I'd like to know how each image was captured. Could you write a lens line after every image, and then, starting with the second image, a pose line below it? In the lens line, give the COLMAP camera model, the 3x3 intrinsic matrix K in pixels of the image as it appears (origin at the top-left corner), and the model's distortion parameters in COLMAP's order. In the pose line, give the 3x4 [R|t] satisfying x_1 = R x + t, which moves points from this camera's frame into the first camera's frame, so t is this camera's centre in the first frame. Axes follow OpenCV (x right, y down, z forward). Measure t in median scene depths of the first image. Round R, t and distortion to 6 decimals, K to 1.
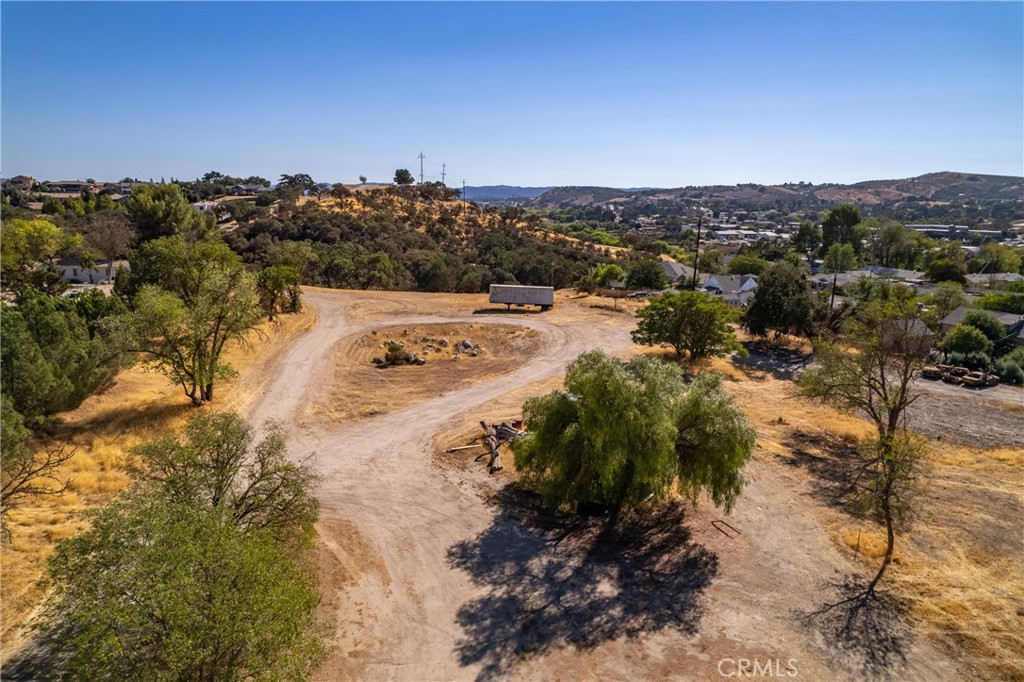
lens RADIAL K [[653.4, 0, 515.8], [0, 653.4, 341.9], [0, 0, 1]] dist [-0.072465, 0.067670]
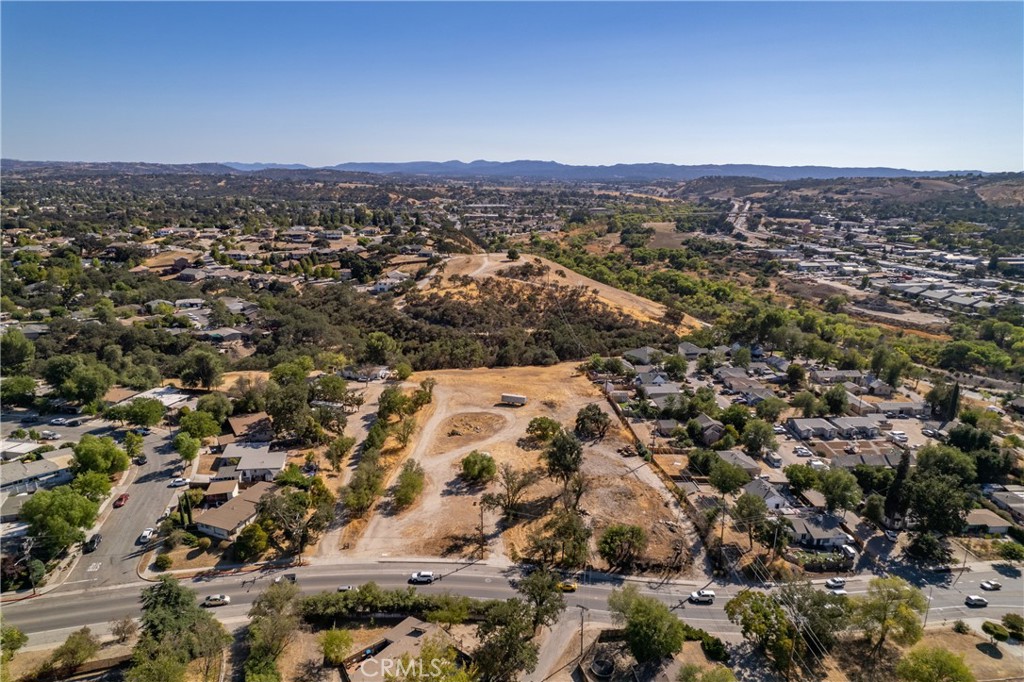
lens RADIAL K [[653.4, 0, 515.8], [0, 653.4, 341.9], [0, 0, 1]] dist [-0.072465, 0.067670]
pose [[0.973954, 0.051551, -0.220806, 0.171889], [-0.043443, 0.998197, 0.041425, -0.120631], [0.222543, -0.030754, 0.974438, -0.449740]]
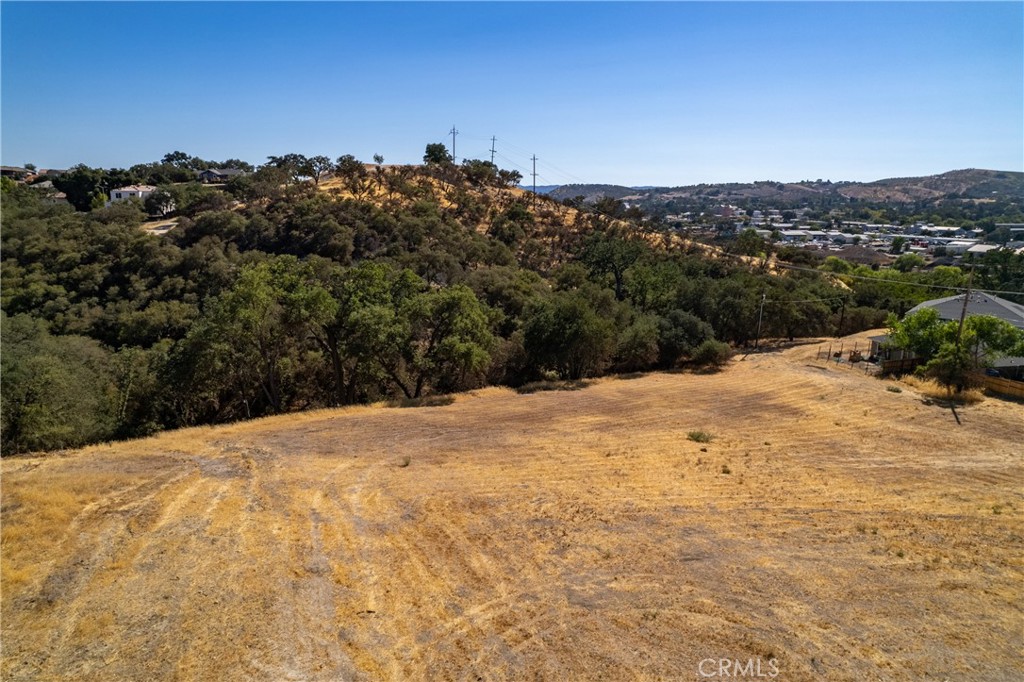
lens RADIAL K [[653.4, 0, 515.8], [0, 653.4, 341.9], [0, 0, 1]] dist [-0.072465, 0.067670]
pose [[0.999999, 0.001181, -0.000376, -0.089341], [-0.001181, 0.999998, 0.001758, -0.053496], [0.000378, -0.001758, 0.999998, 0.302162]]
